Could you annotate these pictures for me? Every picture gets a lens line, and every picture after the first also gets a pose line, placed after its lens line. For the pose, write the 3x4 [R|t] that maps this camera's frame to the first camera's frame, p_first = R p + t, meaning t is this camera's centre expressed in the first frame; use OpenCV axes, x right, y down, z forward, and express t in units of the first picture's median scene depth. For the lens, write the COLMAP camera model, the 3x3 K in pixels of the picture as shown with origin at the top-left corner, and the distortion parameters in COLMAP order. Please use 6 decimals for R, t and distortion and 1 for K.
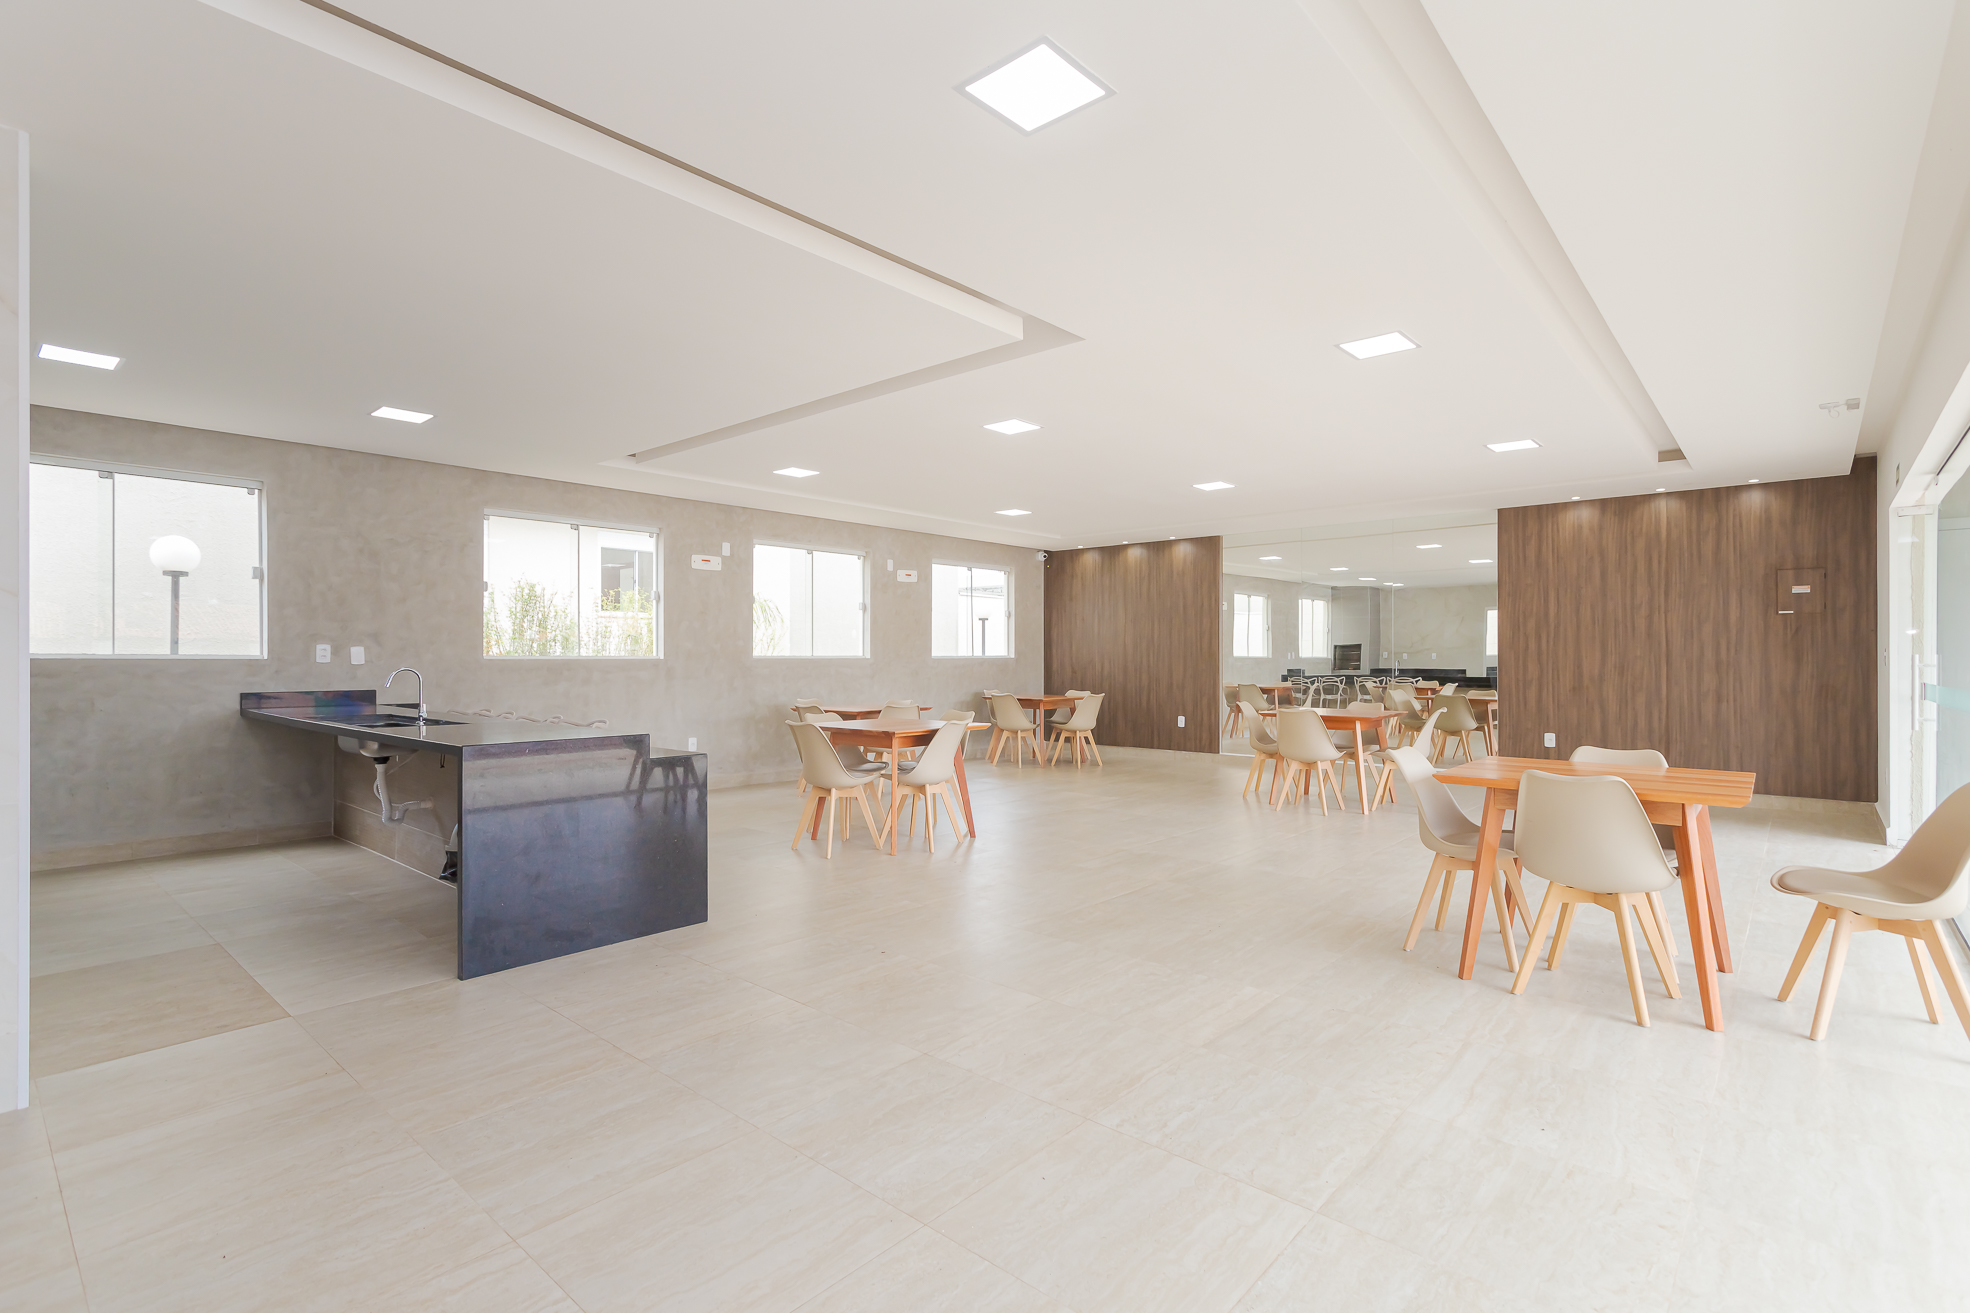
lens RADIAL K [[920.2, 0, 981.1], [0, 920.2, 654.4], [0, 0, 1]] dist [0.005271, 0.000016]
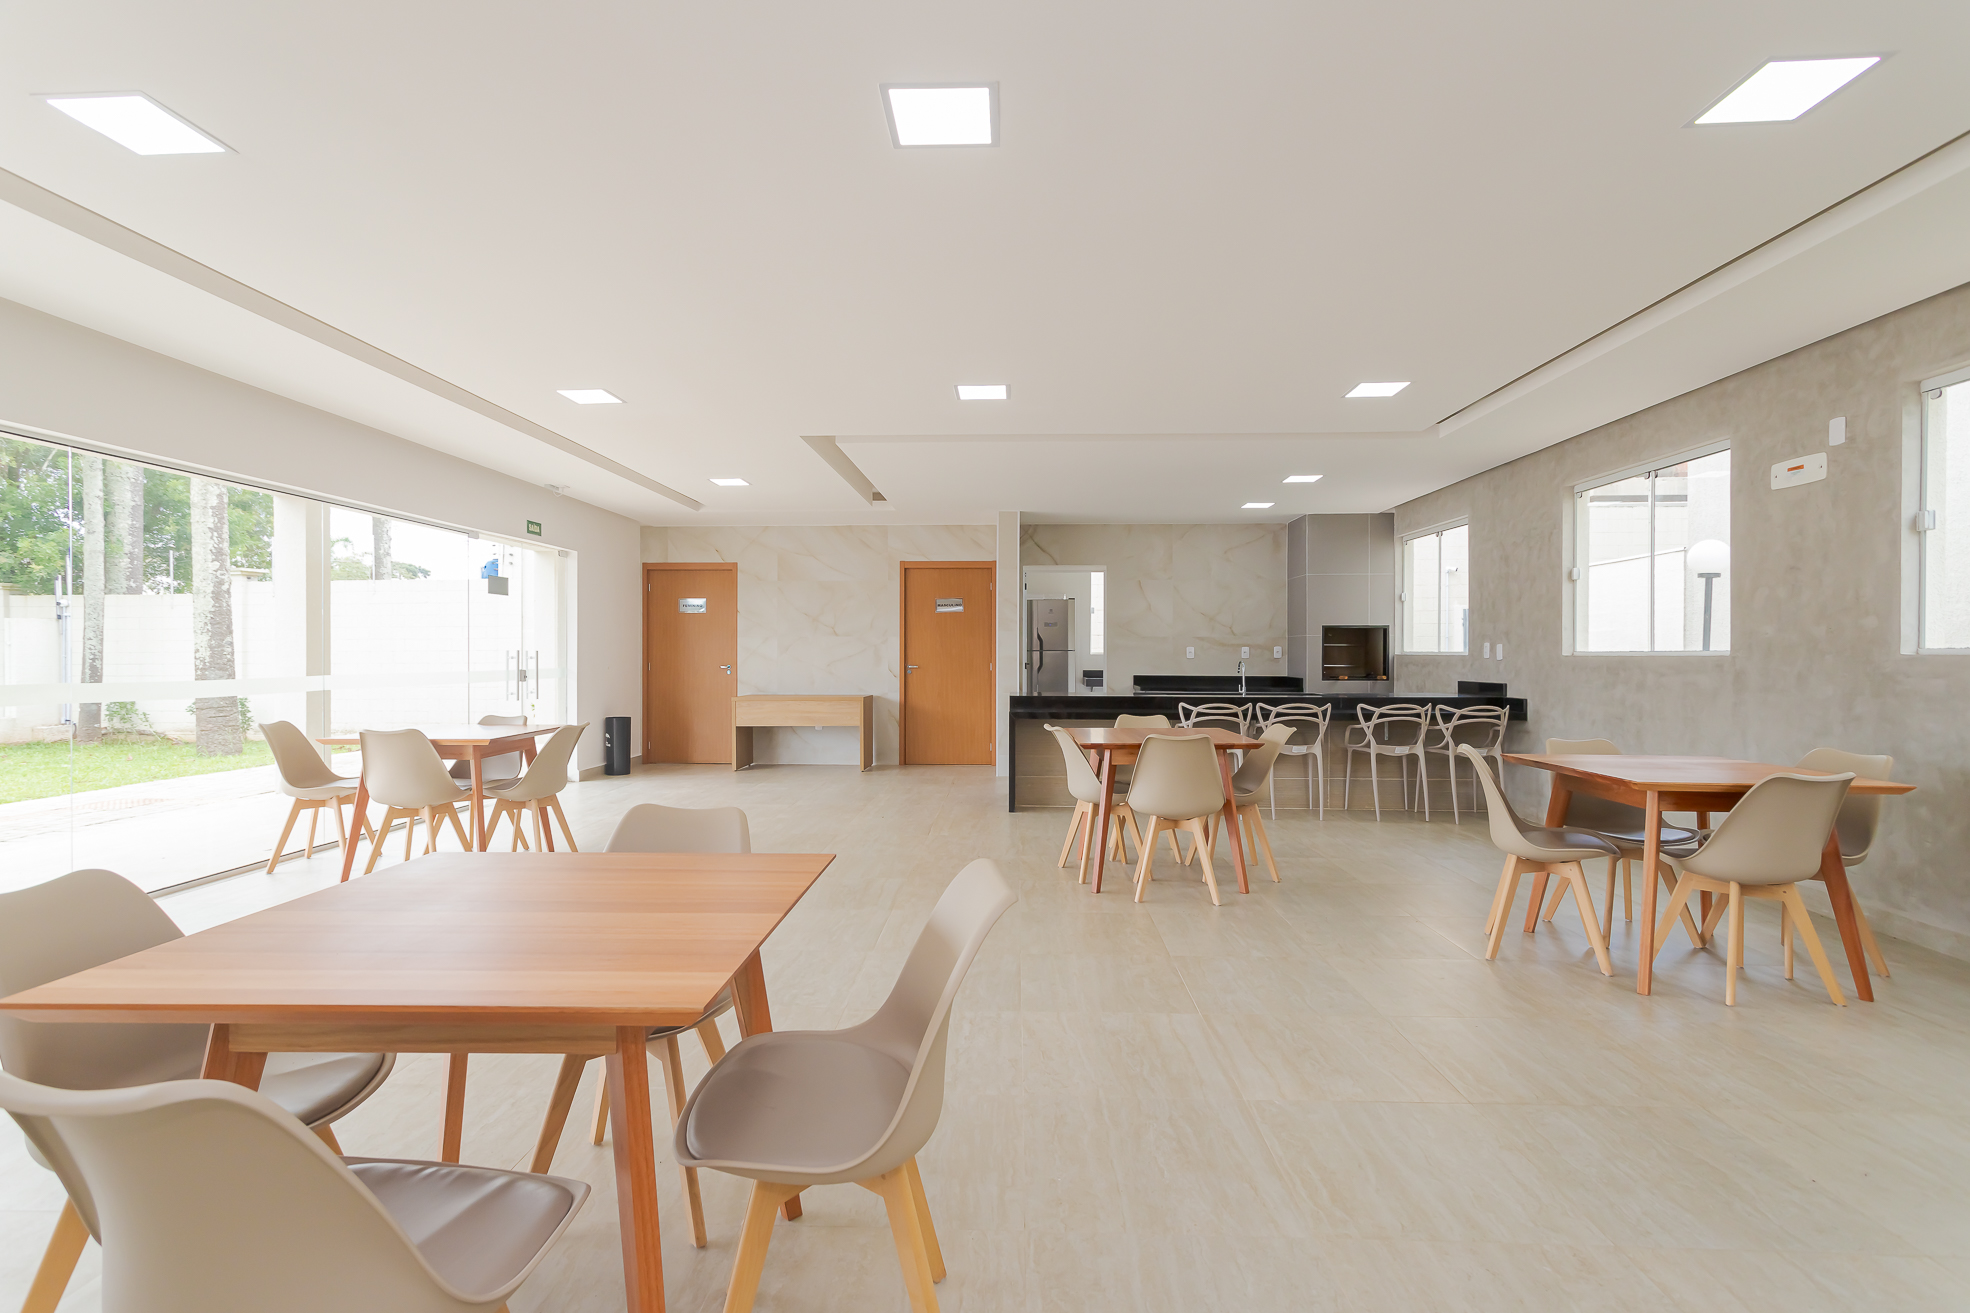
lens RADIAL K [[920.2, 0, 983.1], [0, 920.2, 662.7], [0, 0, 1]] dist [0.005271, 0.000016]
pose [[-0.774522, 0.005618, -0.632523, 0.399319], [0.002010, 0.999977, 0.006421, 0.004548], [0.632544, 0.003702, -0.774515, 1.133423]]
